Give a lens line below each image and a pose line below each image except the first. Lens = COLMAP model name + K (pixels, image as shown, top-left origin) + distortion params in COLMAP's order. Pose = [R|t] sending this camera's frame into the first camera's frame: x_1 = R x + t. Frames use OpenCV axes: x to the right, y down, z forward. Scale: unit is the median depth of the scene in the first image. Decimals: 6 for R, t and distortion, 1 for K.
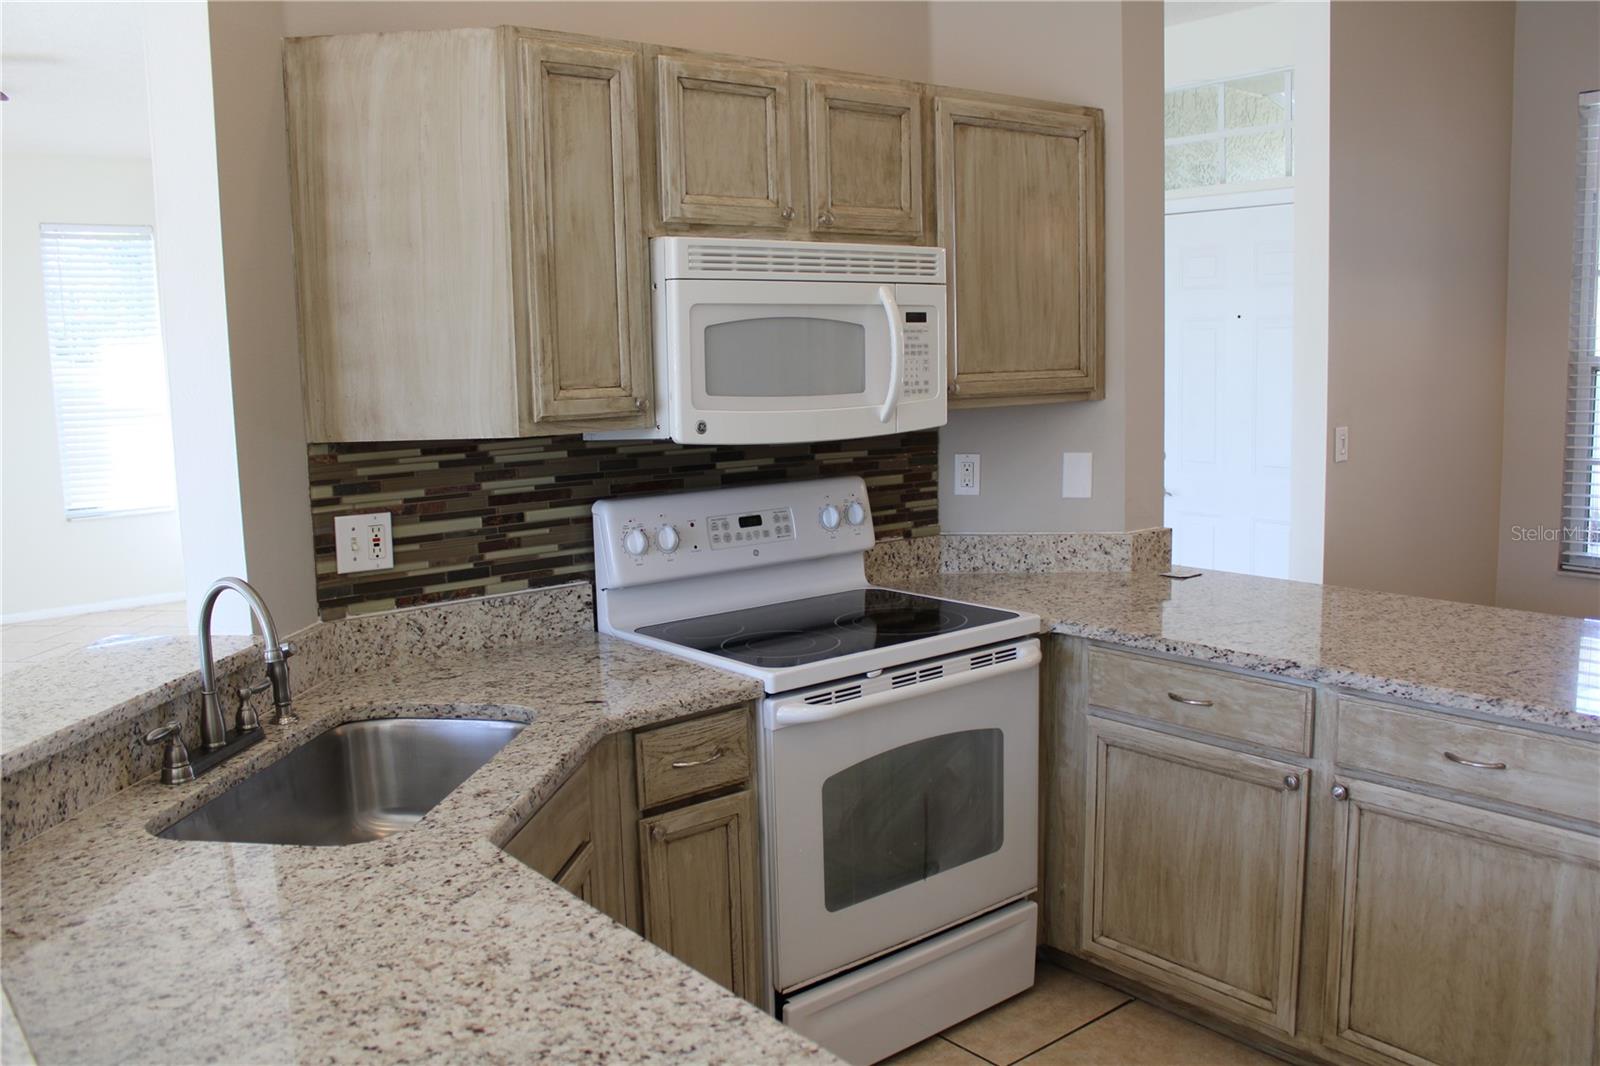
lens RADIAL K [[1340.1, 0, 808.1], [0, 1340.1, 521.7], [0, 0, 1]] dist [-0.167304, 0.147347]
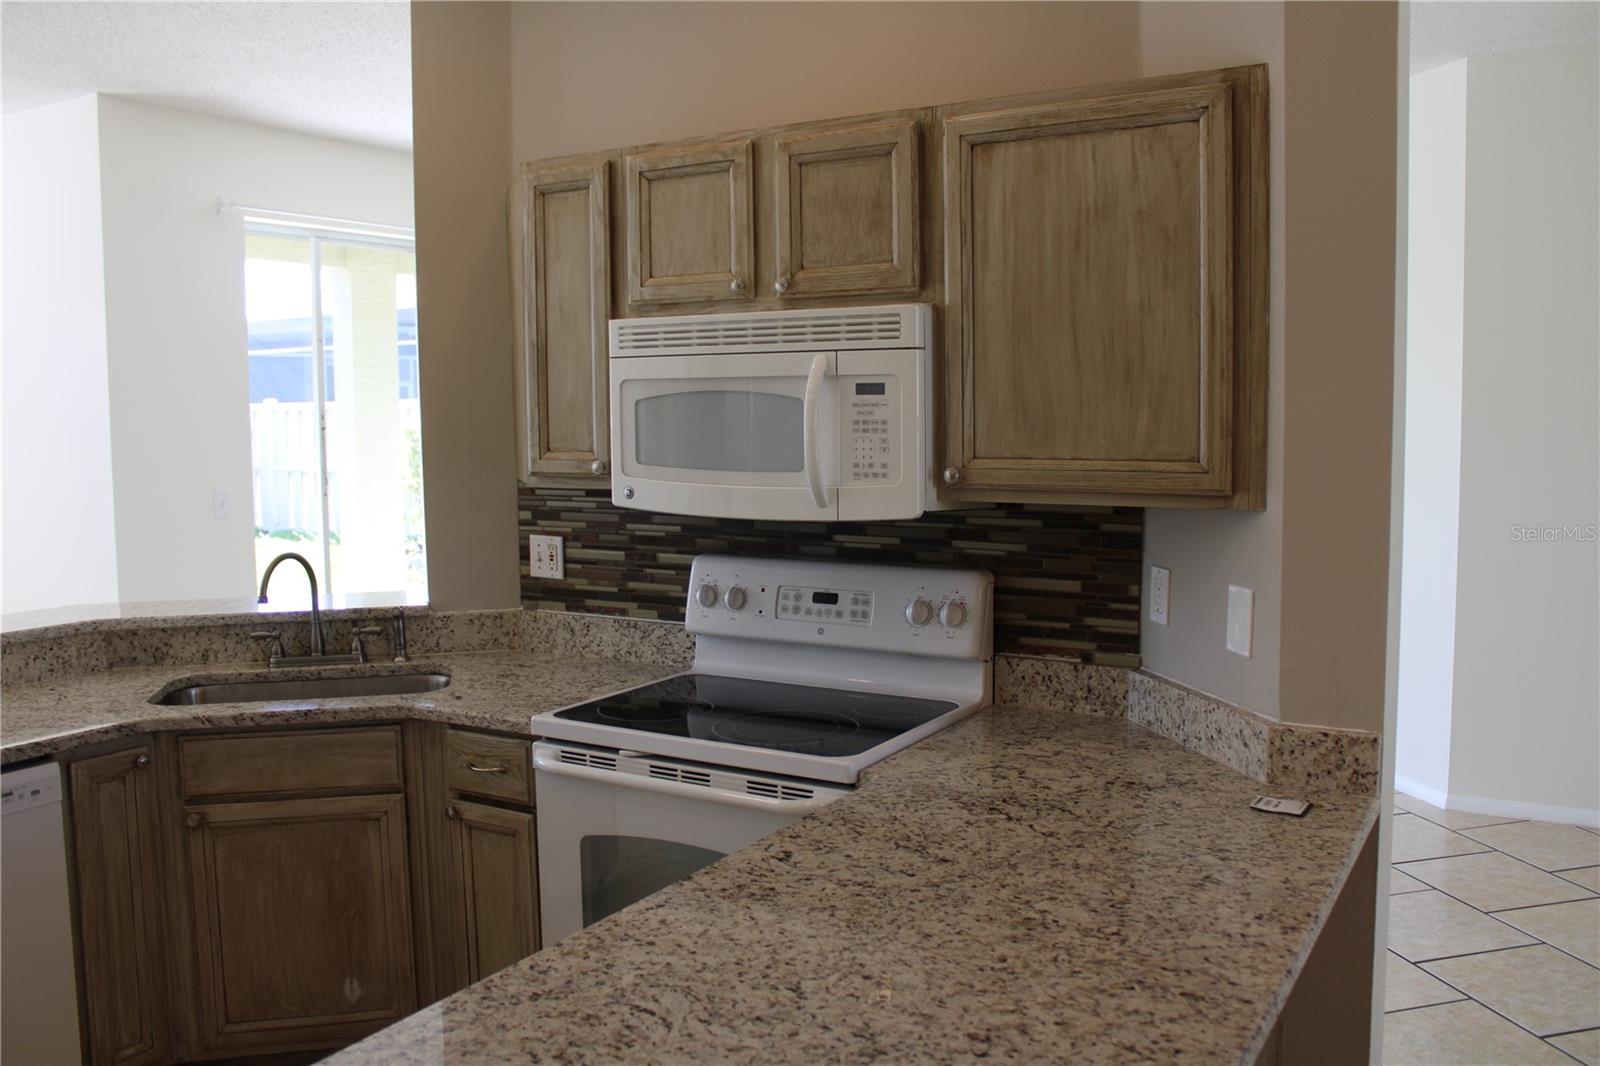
lens RADIAL K [[1340.1, 0, 808.1], [0, 1340.1, 521.7], [0, 0, 1]] dist [-0.167304, 0.147347]
pose [[0.347656, 0.101510, -0.932111, 0.975014], [-0.120082, 0.990756, 0.063109, -0.131647], [0.929901, 0.089990, 0.356632, 0.739949]]
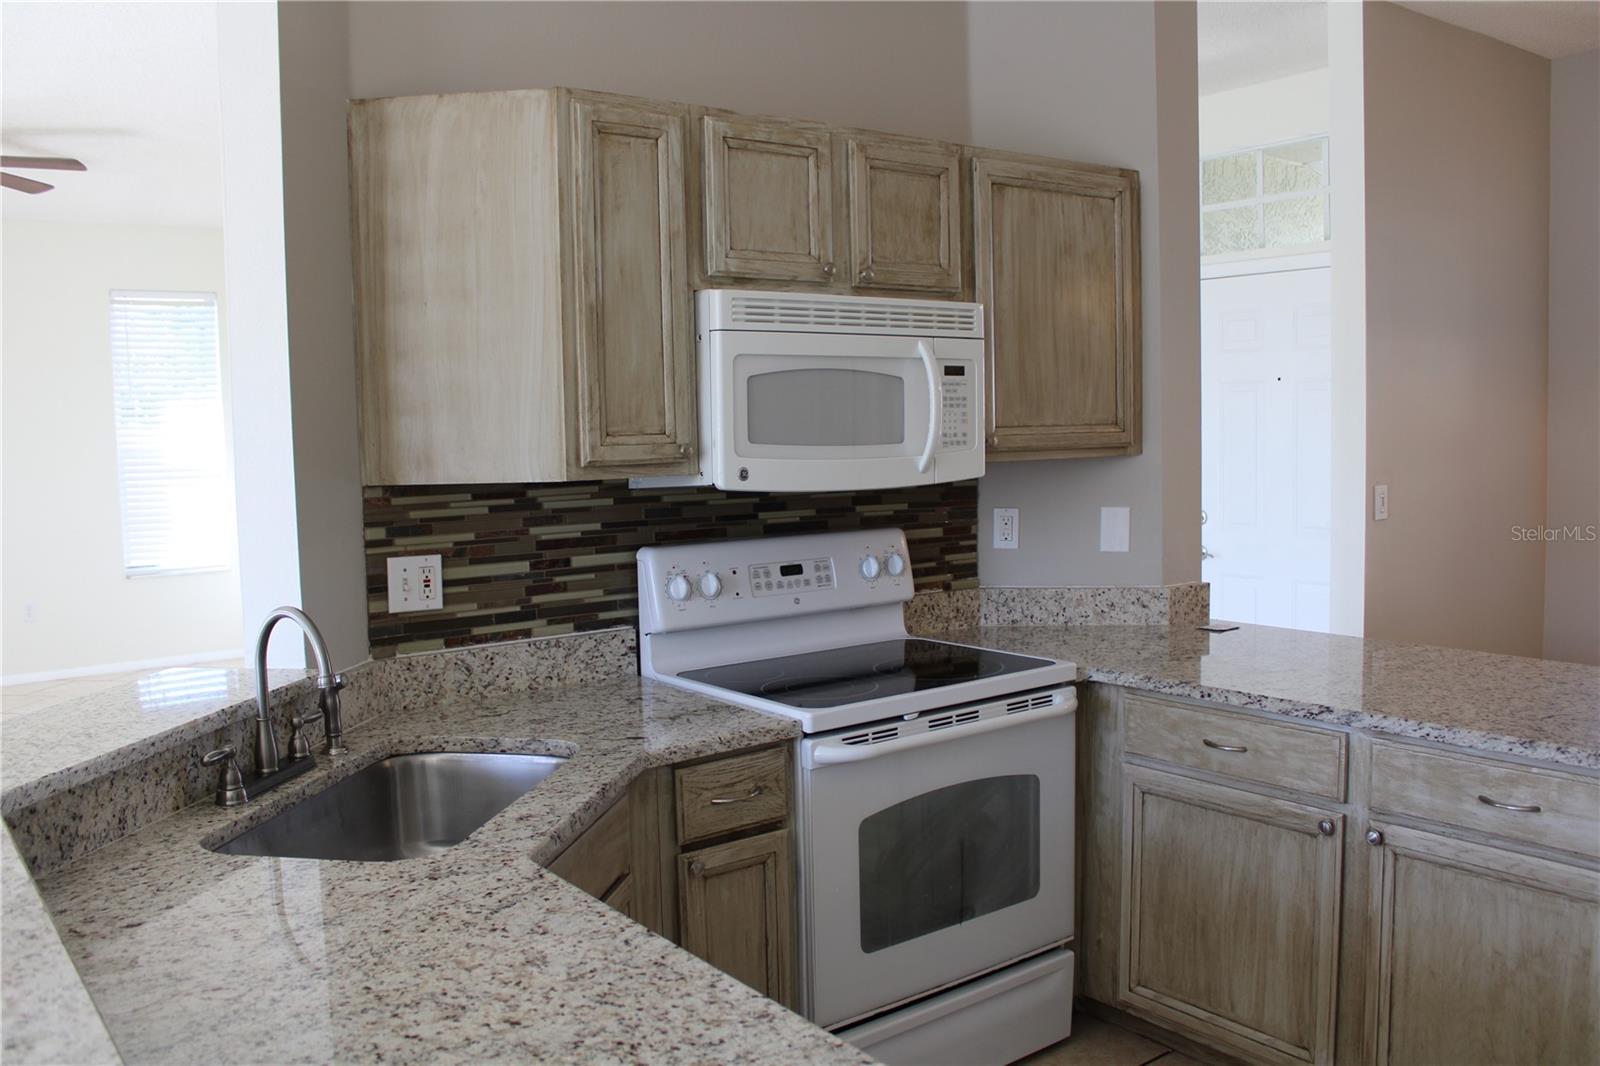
lens RADIAL K [[1340.1, 0, 808.1], [0, 1340.1, 521.7], [0, 0, 1]] dist [-0.167304, 0.147347]
pose [[0.999350, 0.005254, -0.035658, 0.006549], [-0.007182, 0.998507, -0.054155, 0.020815], [0.035320, 0.054376, 0.997896, -0.022313]]
